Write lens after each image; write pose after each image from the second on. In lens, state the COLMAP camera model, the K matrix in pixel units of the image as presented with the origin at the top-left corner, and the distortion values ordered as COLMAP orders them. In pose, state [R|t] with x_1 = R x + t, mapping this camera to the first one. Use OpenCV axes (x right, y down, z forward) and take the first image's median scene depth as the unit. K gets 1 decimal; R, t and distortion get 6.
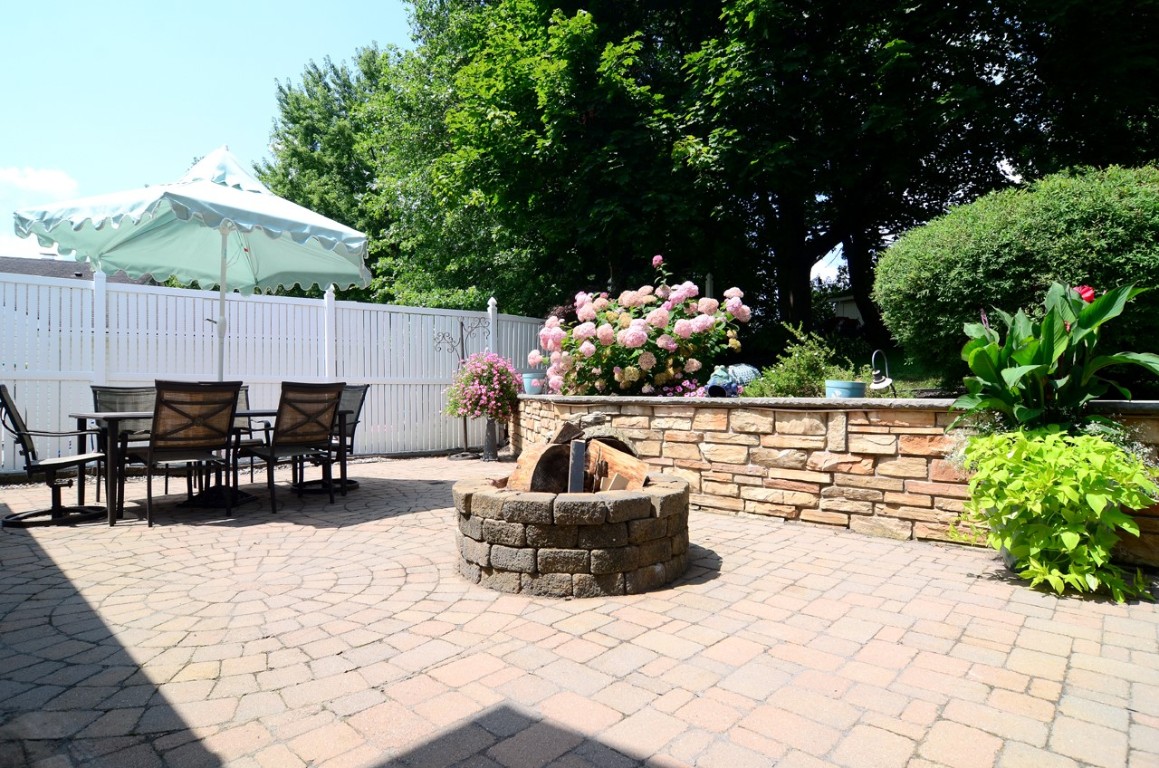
lens RADIAL K [[627.8, 0, 571.1], [0, 627.8, 382.6], [0, 0, 1]] dist [-0.013987, -0.005459]
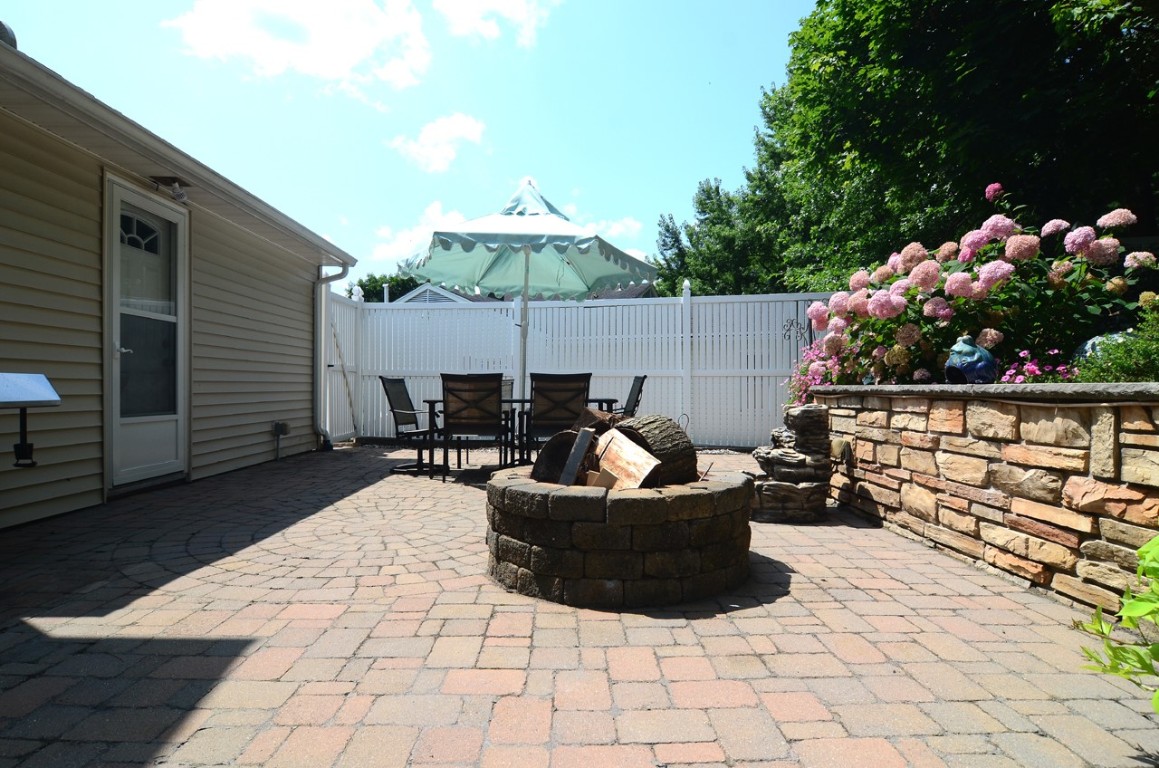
lens RADIAL K [[627.8, 0, 570.7], [0, 627.8, 389.1], [0, 0, 1]] dist [-0.013987, -0.005459]
pose [[0.679252, -0.001269, -0.733904, 0.487605], [0.012682, 0.999869, 0.010010, 0.018919], [0.733795, -0.016107, 0.679180, 0.274066]]
